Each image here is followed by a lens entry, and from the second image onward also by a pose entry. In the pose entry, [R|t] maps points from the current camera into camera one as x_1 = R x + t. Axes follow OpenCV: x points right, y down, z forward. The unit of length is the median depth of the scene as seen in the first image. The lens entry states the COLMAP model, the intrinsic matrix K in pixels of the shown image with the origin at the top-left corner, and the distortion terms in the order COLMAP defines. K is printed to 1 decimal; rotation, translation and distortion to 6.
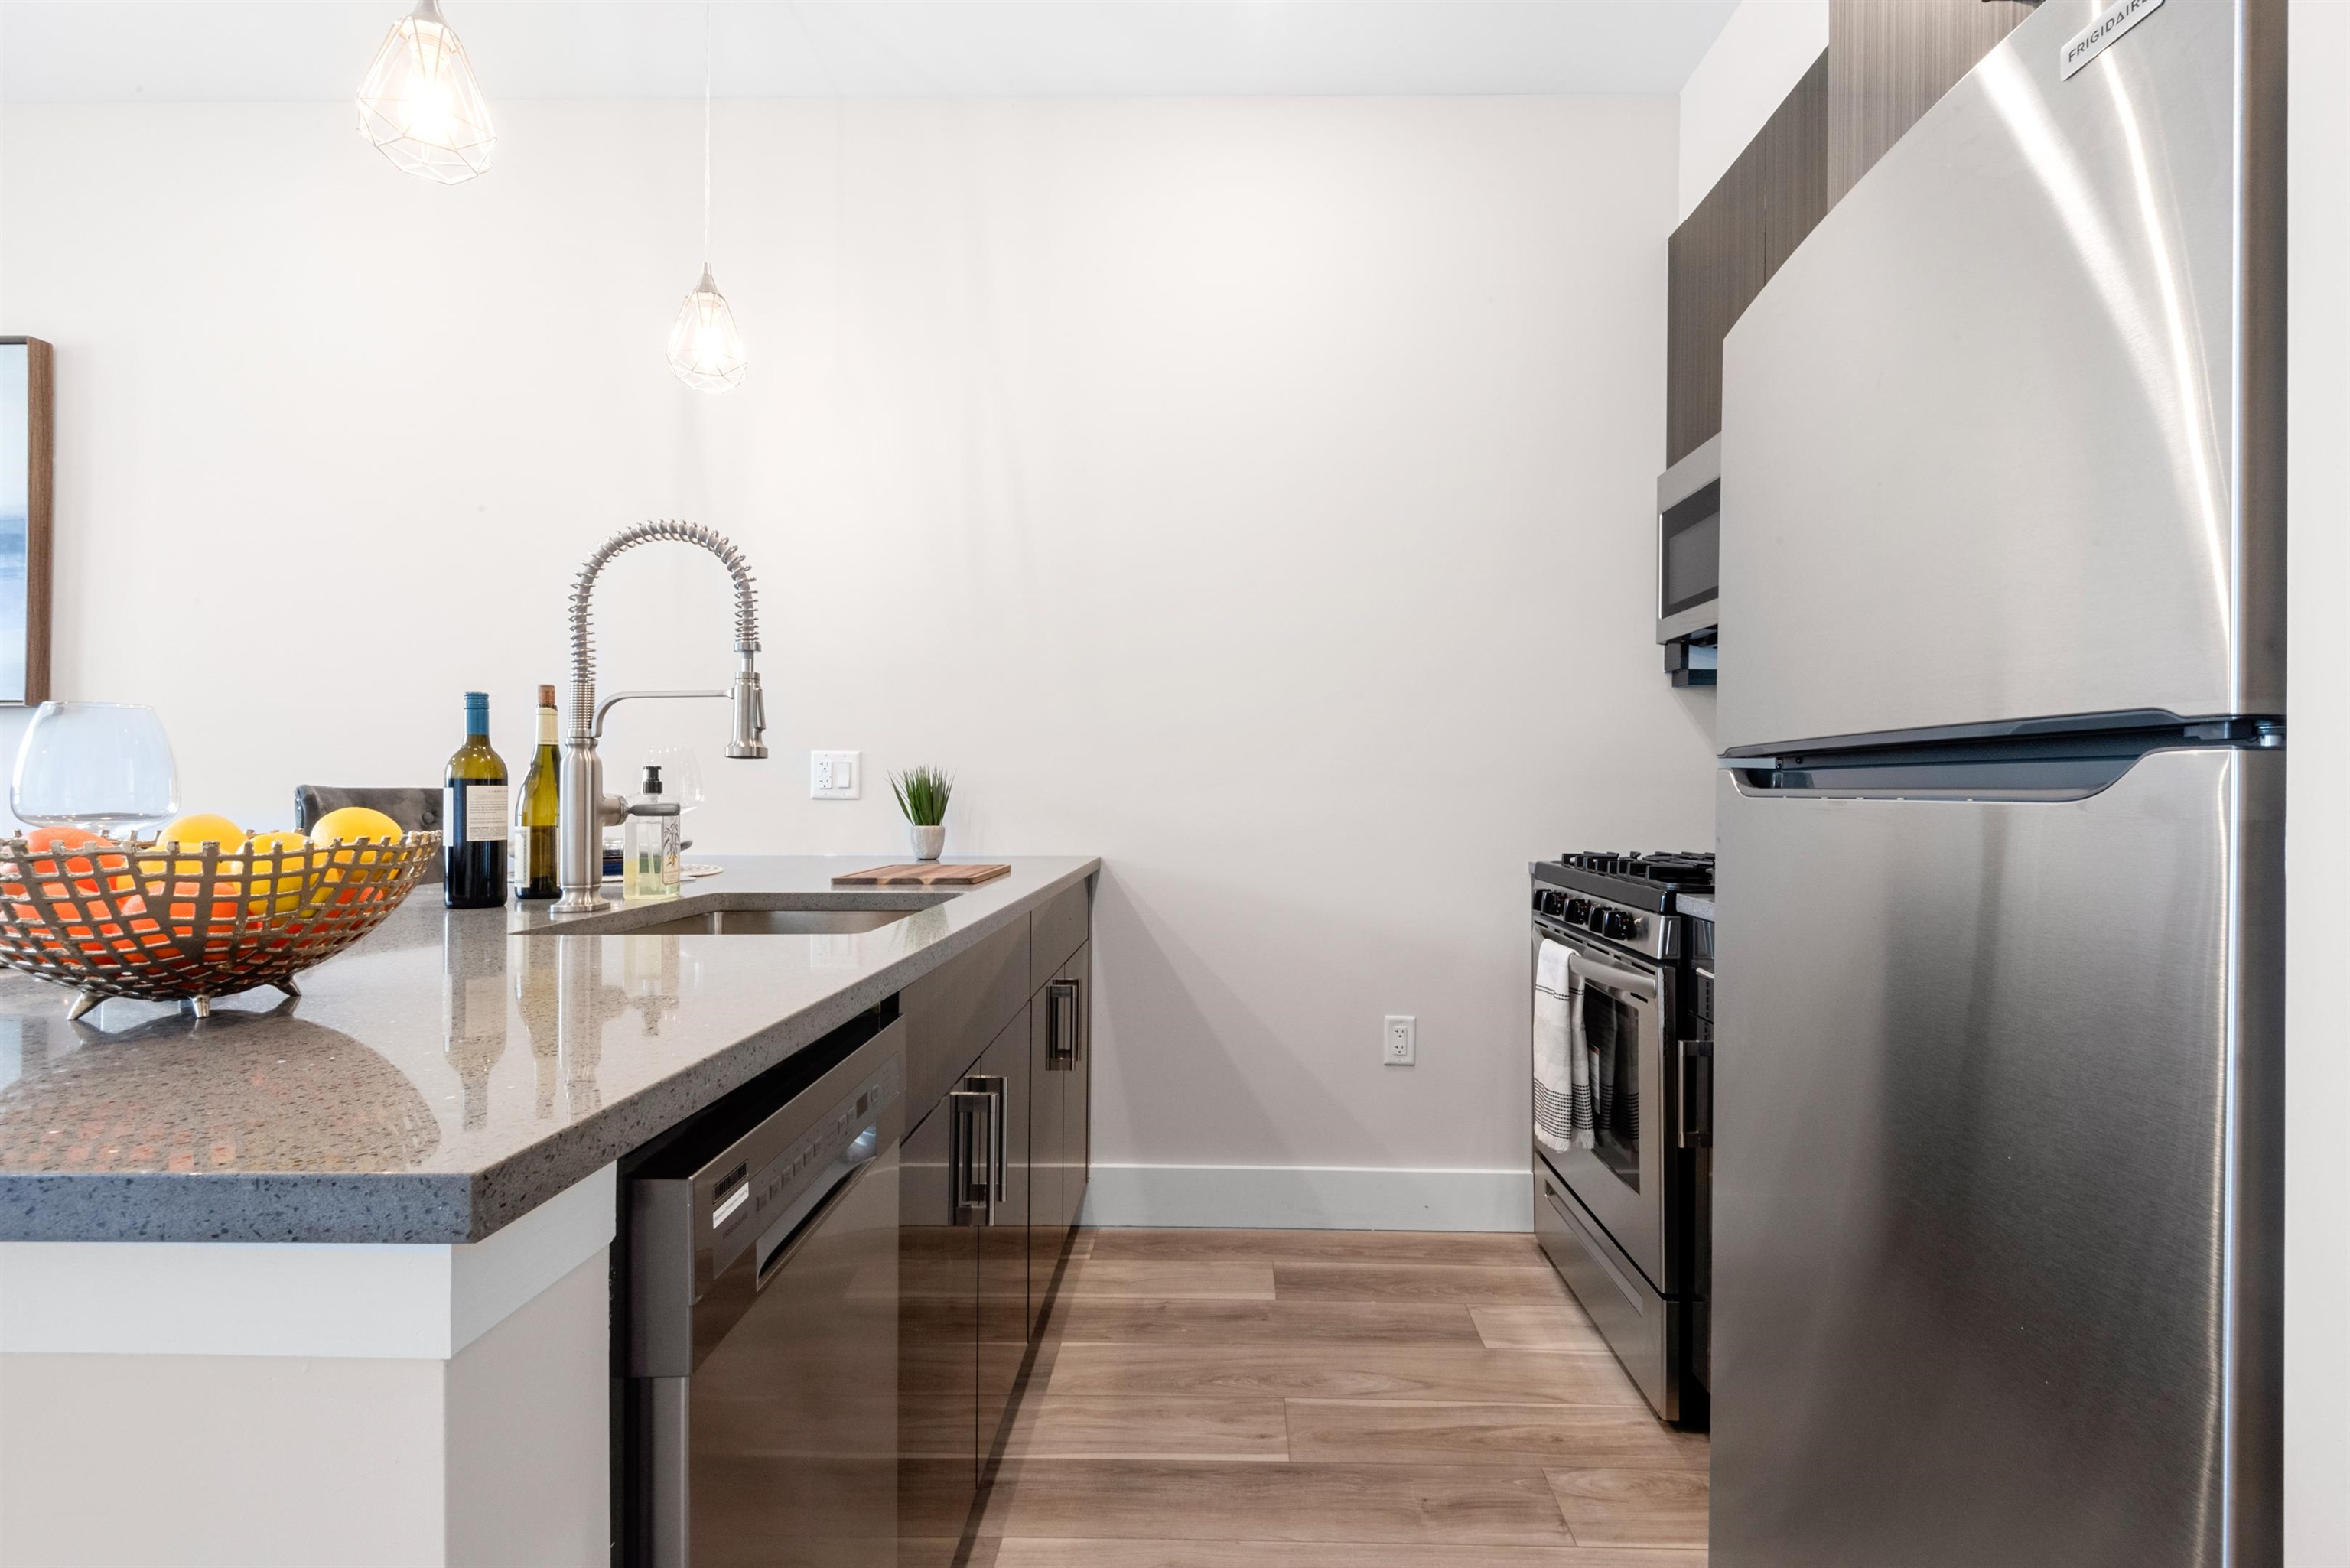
lens RADIAL K [[1070.6, 0, 1205.1], [0, 1070.6, 783.8], [0, 0, 1]] dist [0.024912, -0.013476]
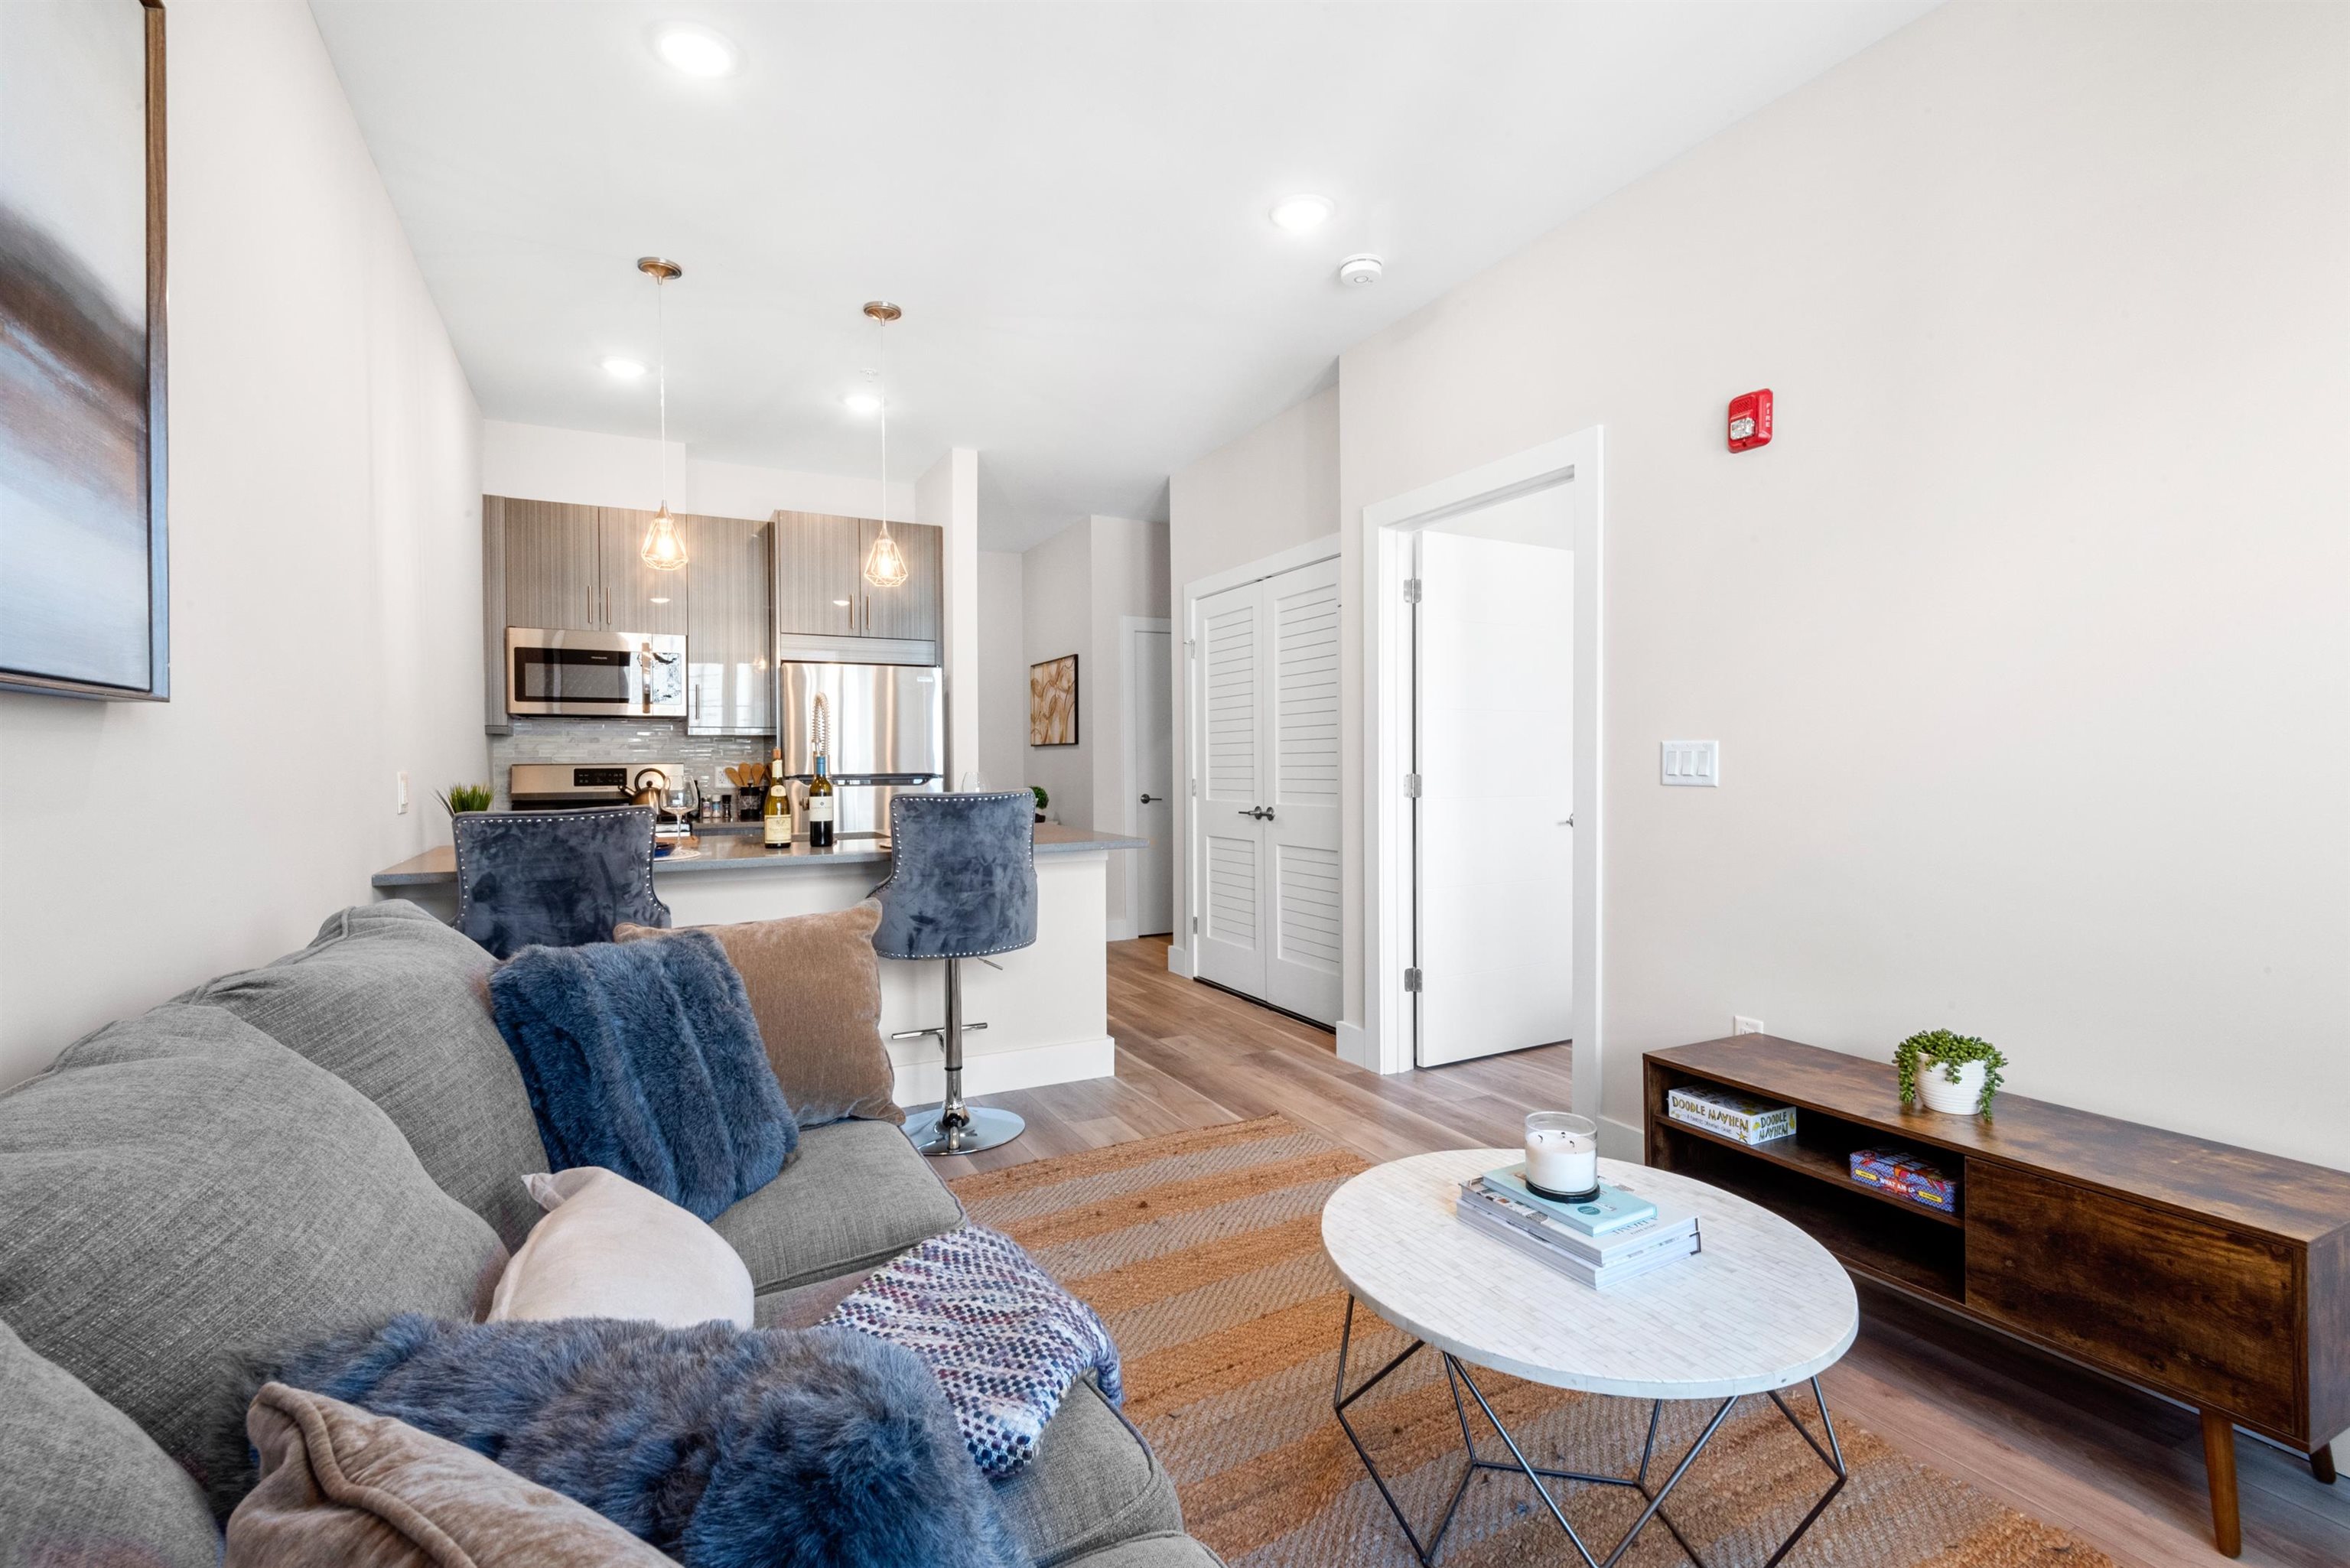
lens RADIAL K [[1070.6, 0, 1194.1], [0, 1070.6, 763.5], [0, 0, 1]] dist [0.024912, -0.013476]
pose [[-0.480315, -0.003112, 0.877091, -2.877093], [0.002344, 0.999986, 0.004832, -0.069761], [-0.877093, 0.004377, -0.480301, 1.293056]]
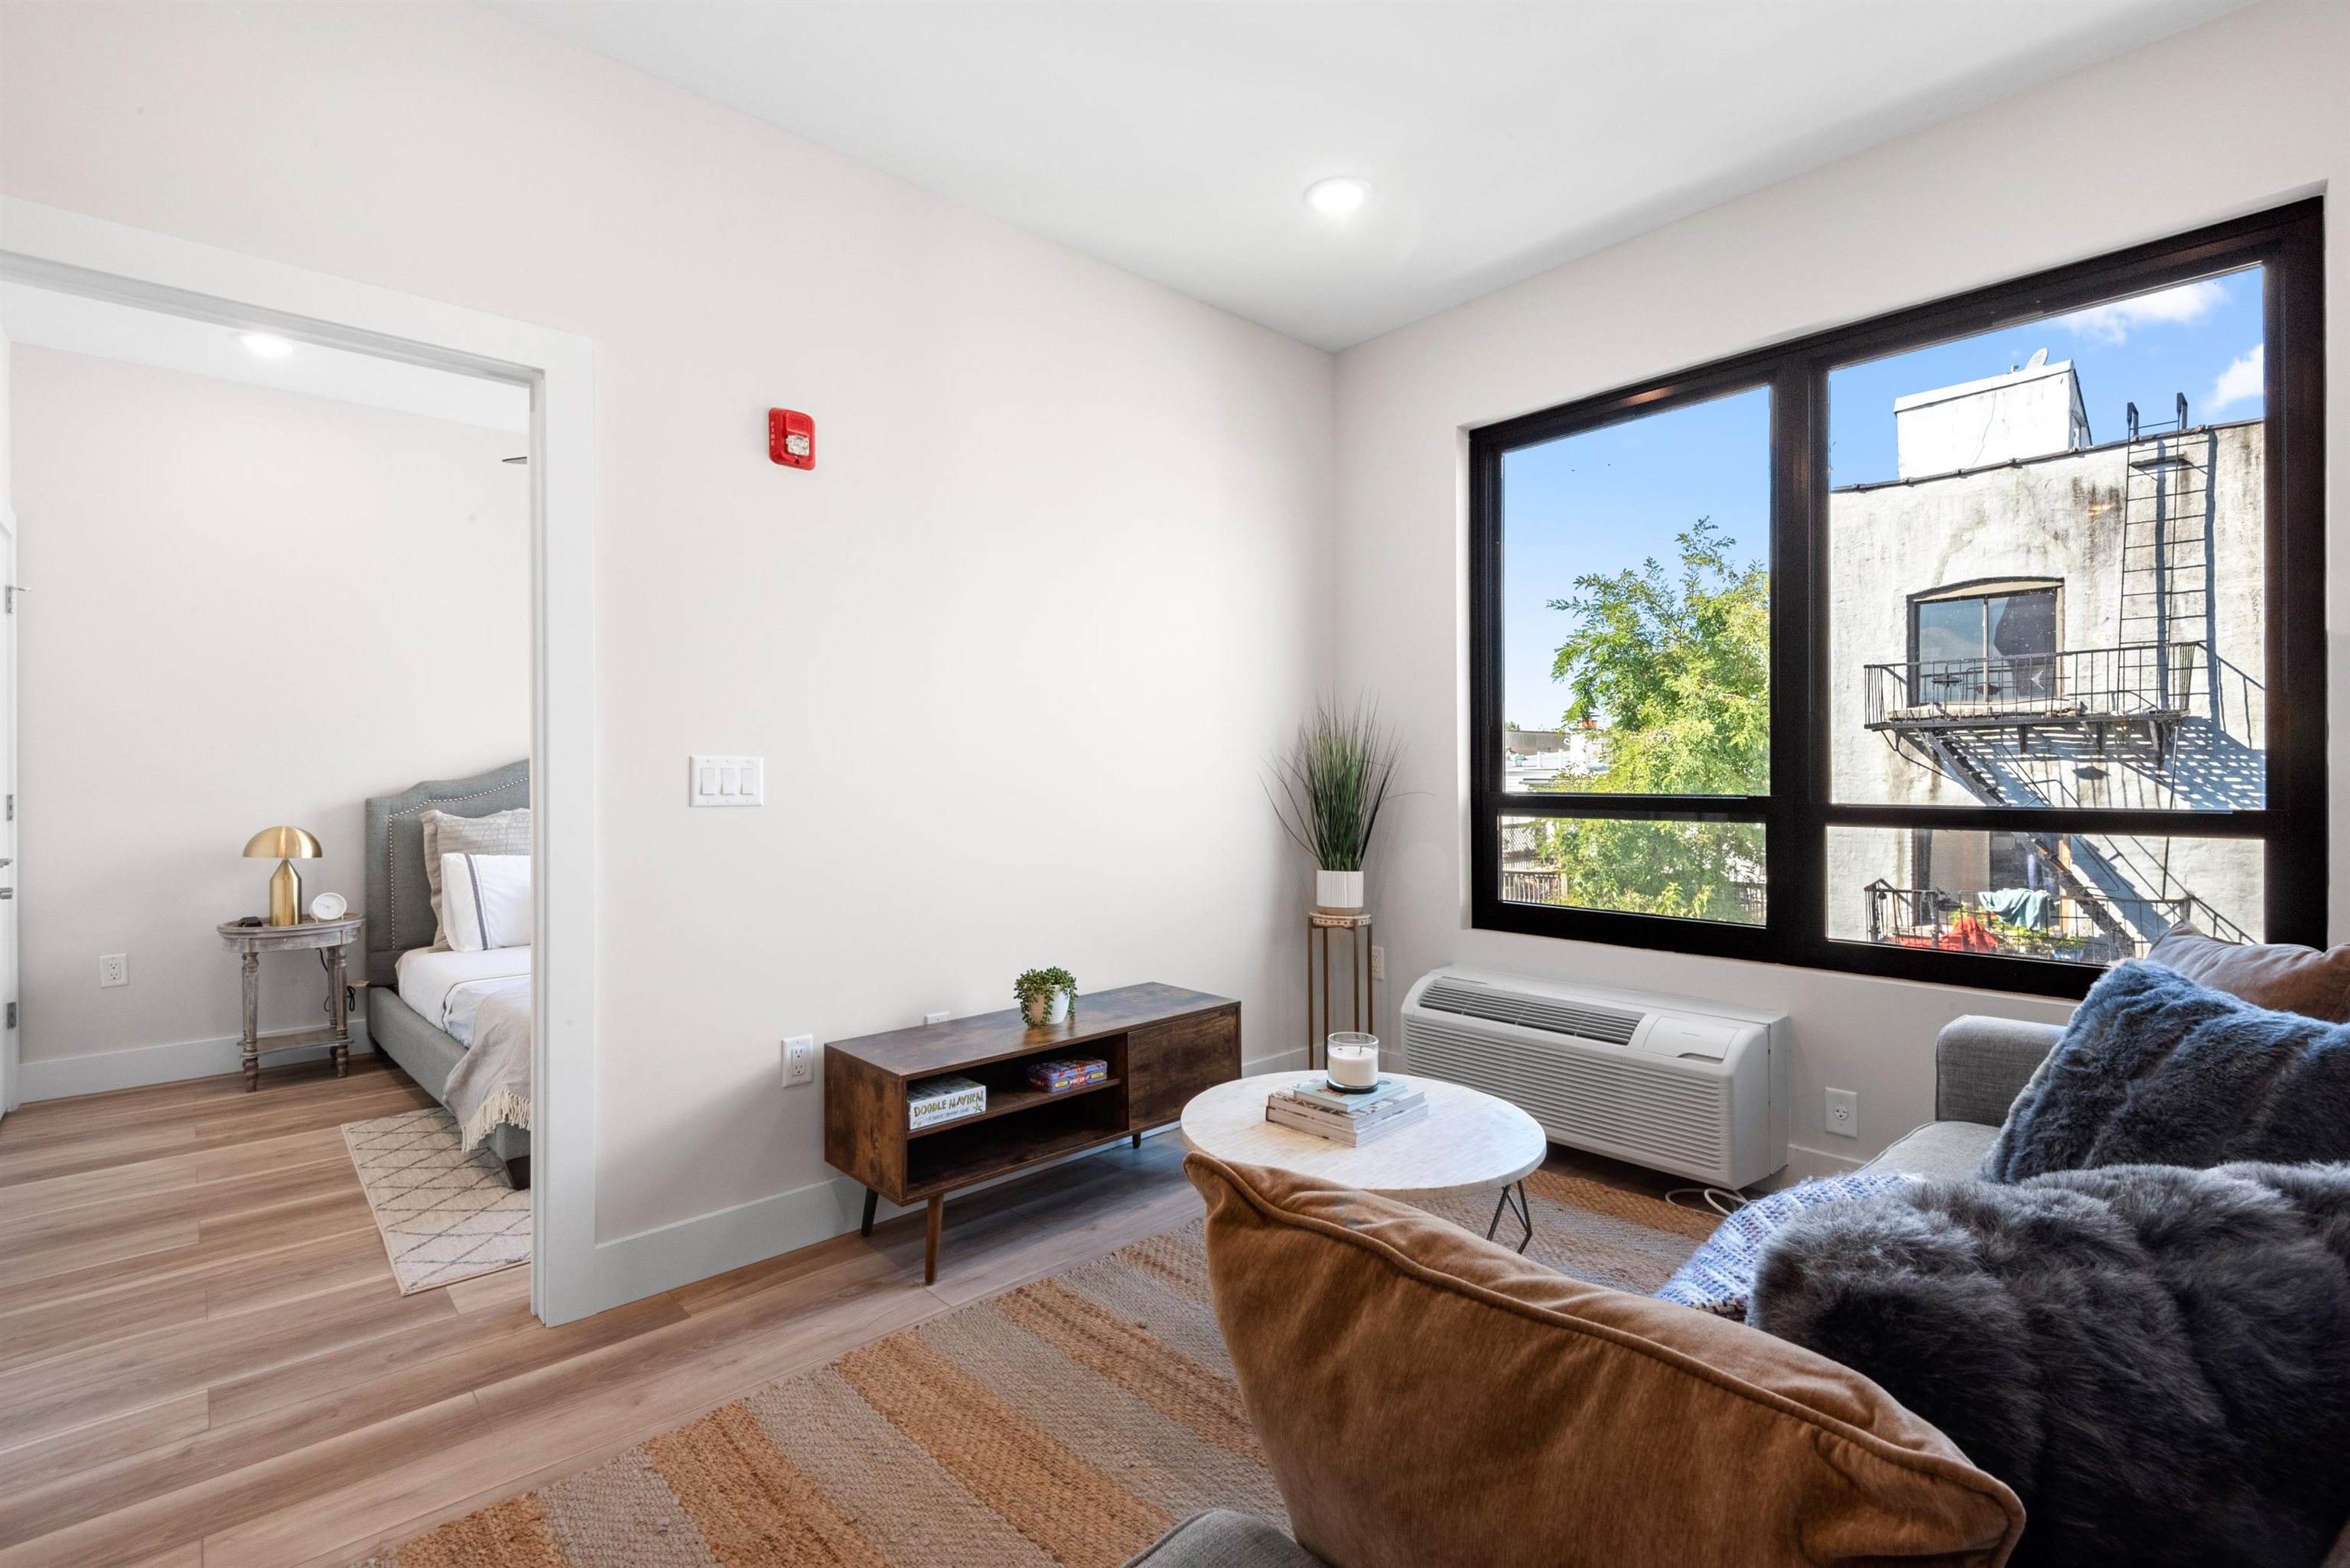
lens RADIAL K [[1070.6, 0, 1181.0], [0, 1070.6, 773.4], [0, 0, 1]] dist [0.024912, -0.013476]
pose [[-0.717000, -0.000731, -0.697073, -1.127536], [0.004452, 0.999974, -0.005628, -0.059287], [0.697059, -0.007139, -0.716978, 1.343617]]
